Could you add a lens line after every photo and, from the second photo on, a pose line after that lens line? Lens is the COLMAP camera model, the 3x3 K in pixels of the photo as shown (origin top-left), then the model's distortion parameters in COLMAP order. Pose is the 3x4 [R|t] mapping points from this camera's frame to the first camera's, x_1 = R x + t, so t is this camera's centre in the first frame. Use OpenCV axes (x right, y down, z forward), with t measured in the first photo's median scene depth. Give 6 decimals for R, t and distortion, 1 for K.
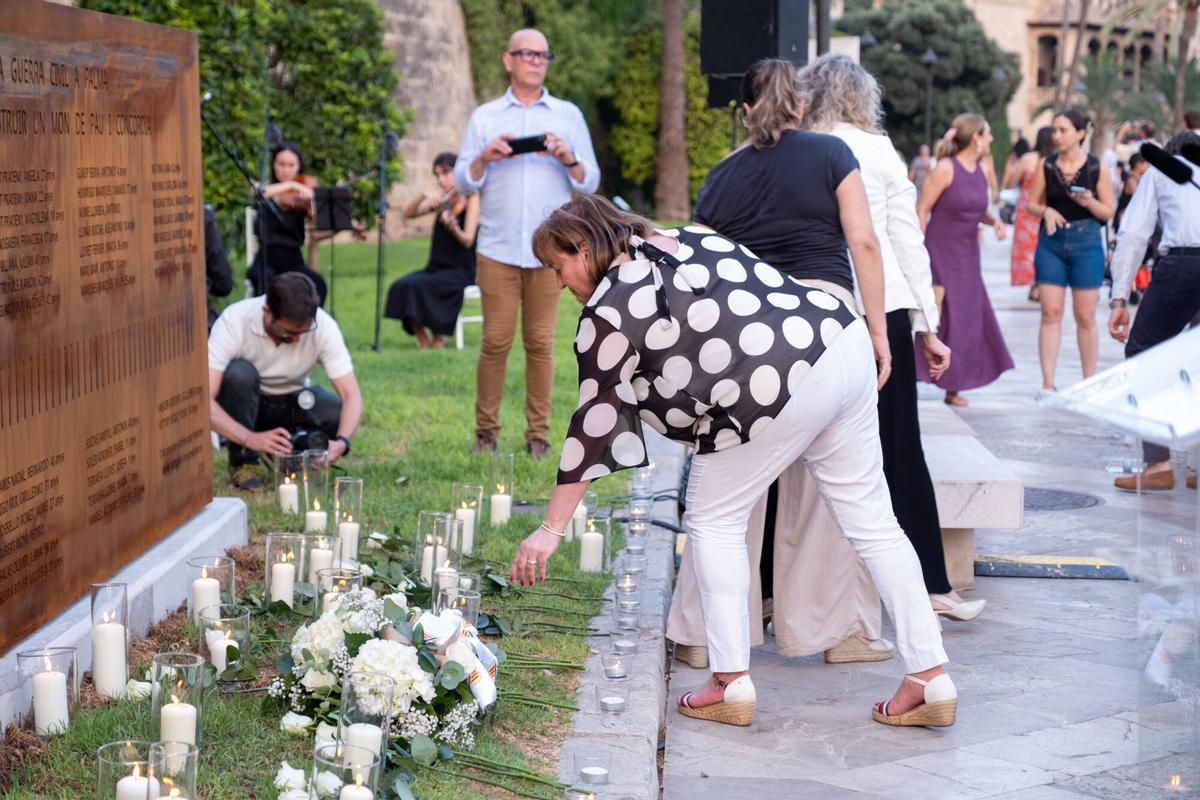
lens RADIAL K [[2606.3, 0, 556.1], [0, 2606.3, 455.3], [0, 0, 1]] dist [0.085921, 0.000000]
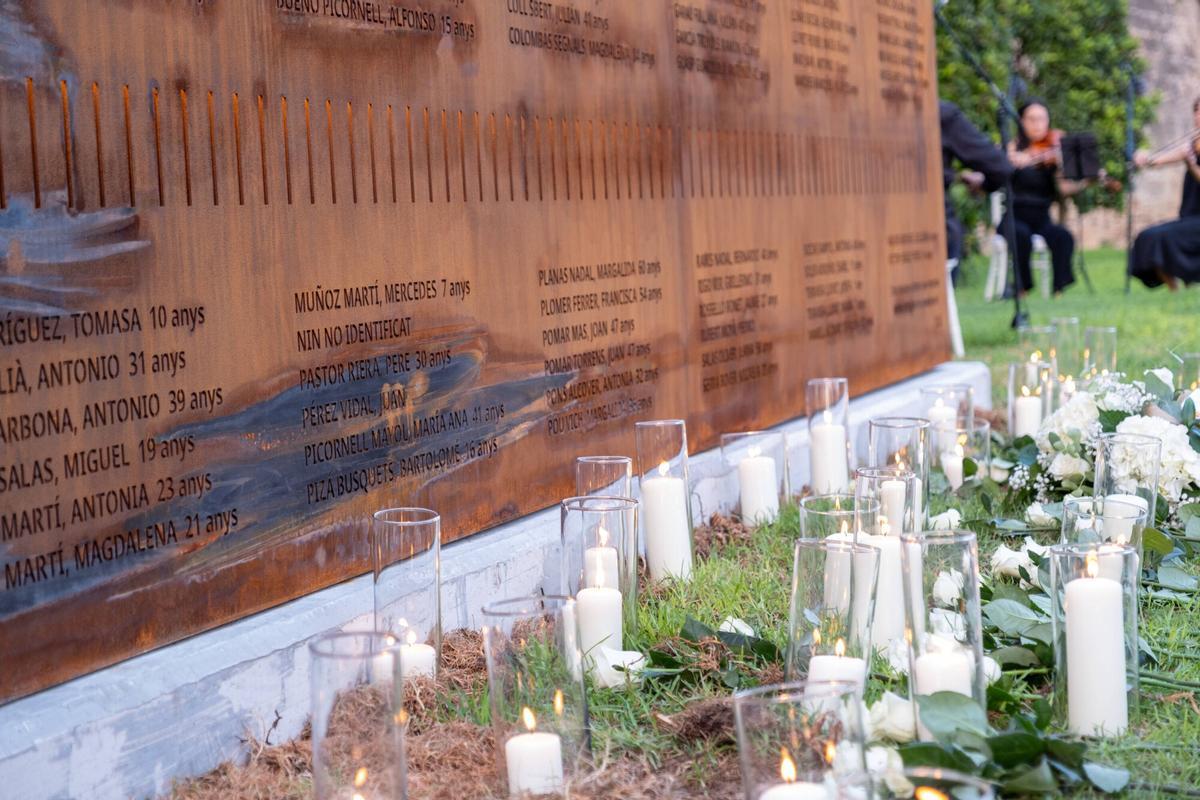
lens RADIAL K [[2439.8, 0, 603.1], [0, 2439.8, 406.8], [0, 0, 1]] dist [0.034127, 0.000000]
pose [[0.960541, -0.027757, -0.276750, -0.012570], [0.016734, 0.998973, -0.042115, 0.075017], [0.277635, 0.035822, 0.960019, 0.151995]]
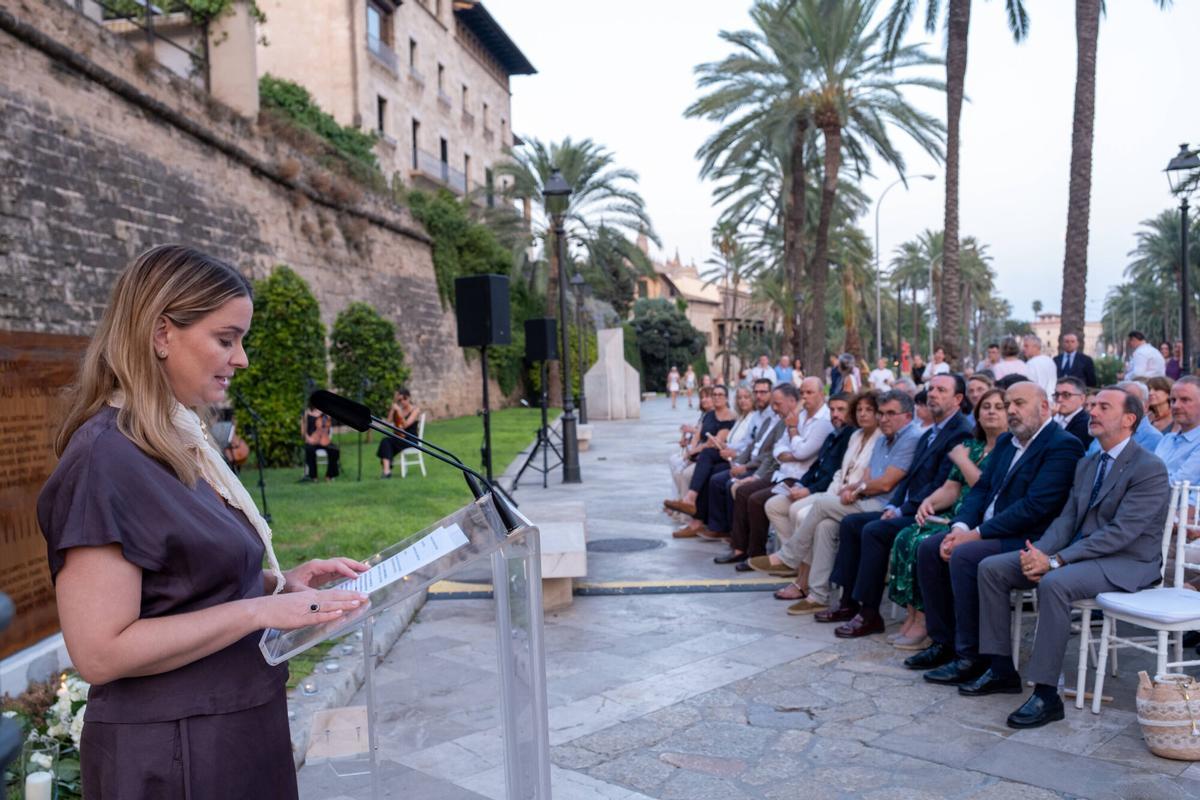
lens RADIAL K [[1072.6, 0, 585.2], [0, 1072.6, 420.7], [0, 0, 1]] dist [-0.028200, 0.031316]
pose [[0.997765, -0.049167, 0.045240, 0.166444], [0.052481, 0.995784, -0.075236, -0.029544], [-0.041350, 0.077442, 0.996139, 0.239032]]
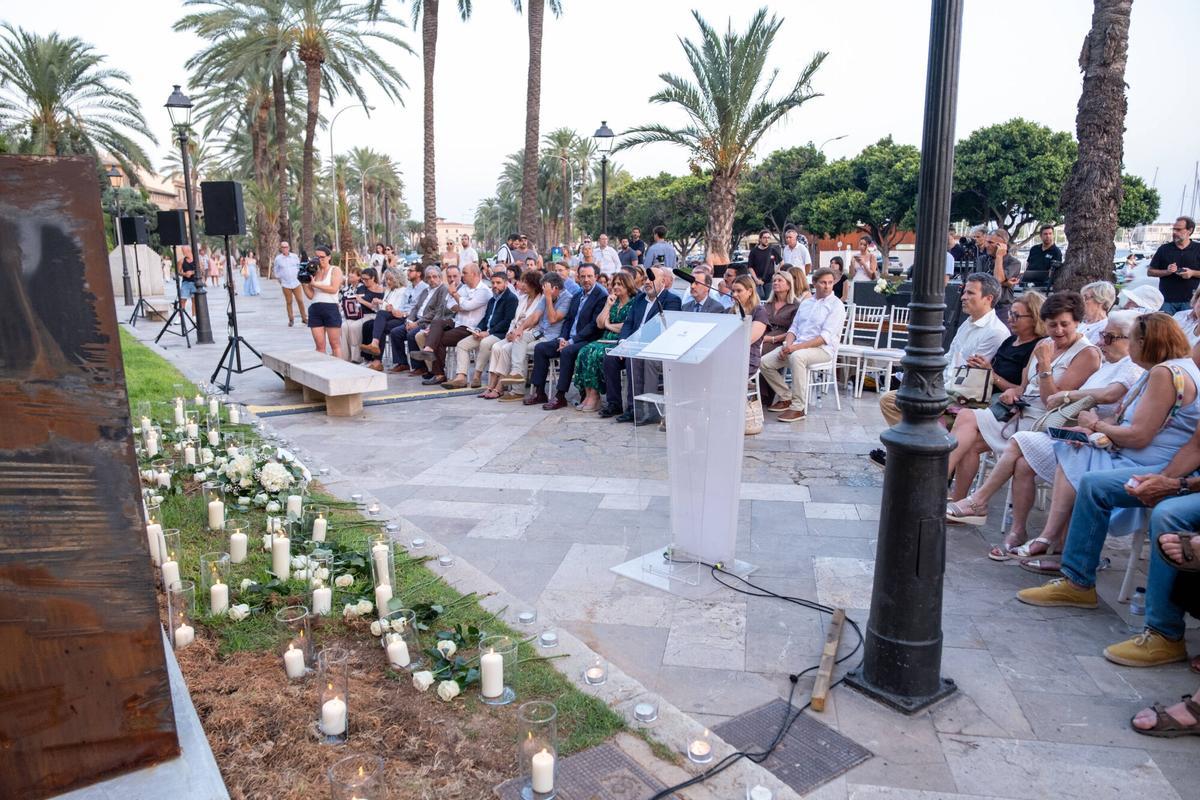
lens RADIAL K [[831.6, 0, 599.3], [0, 831.6, 409.7], [0, 0, 1]] dist [-0.027590, 0.010774]
pose [[0.793996, -0.134537, 0.592849, -0.221687], [0.090584, 0.990500, 0.103459, -0.028837], [-0.601136, -0.028444, 0.798640, 0.109118]]
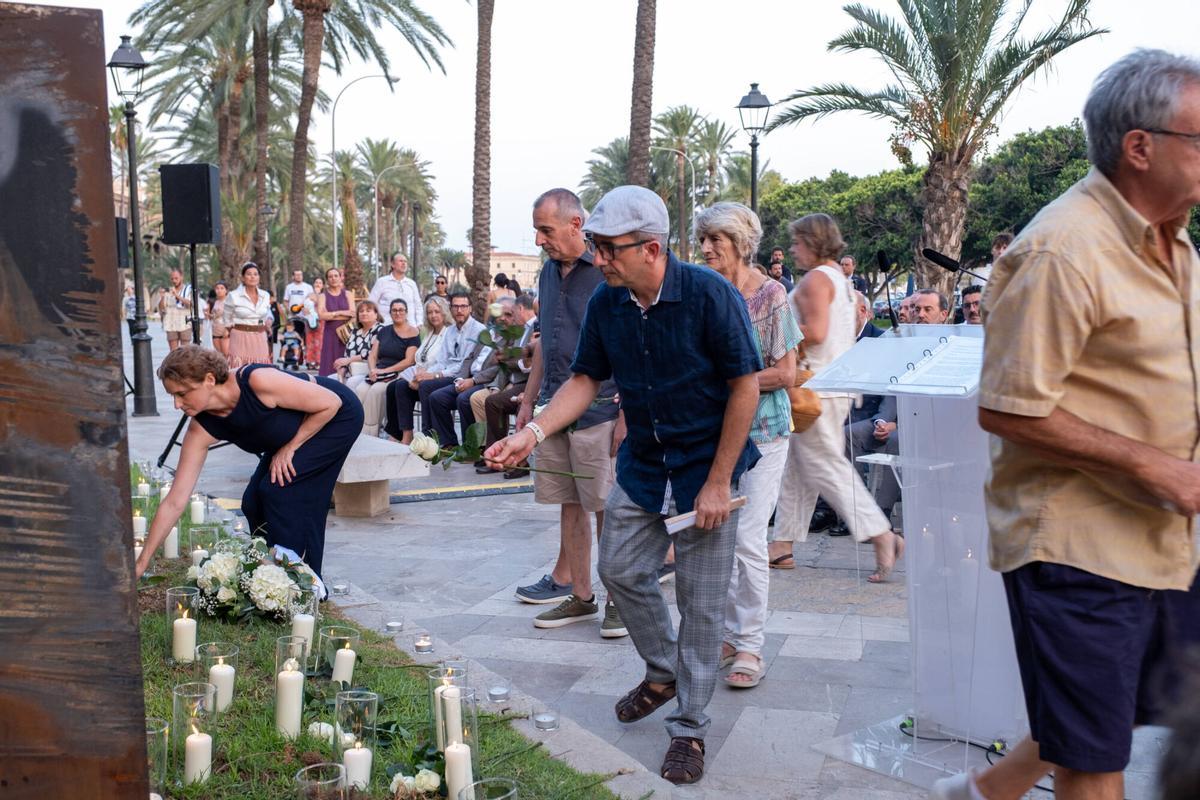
lens RADIAL K [[1311.0, 0, 592.8], [0, 1311.0, 401.4], [0, 0, 1]] dist [-0.003870, 0.000000]
pose [[0.853469, -0.062764, 0.517350, -0.241249], [0.081687, 0.996562, -0.013858, -0.003642], [-0.514701, 0.054088, 0.855662, 0.130882]]
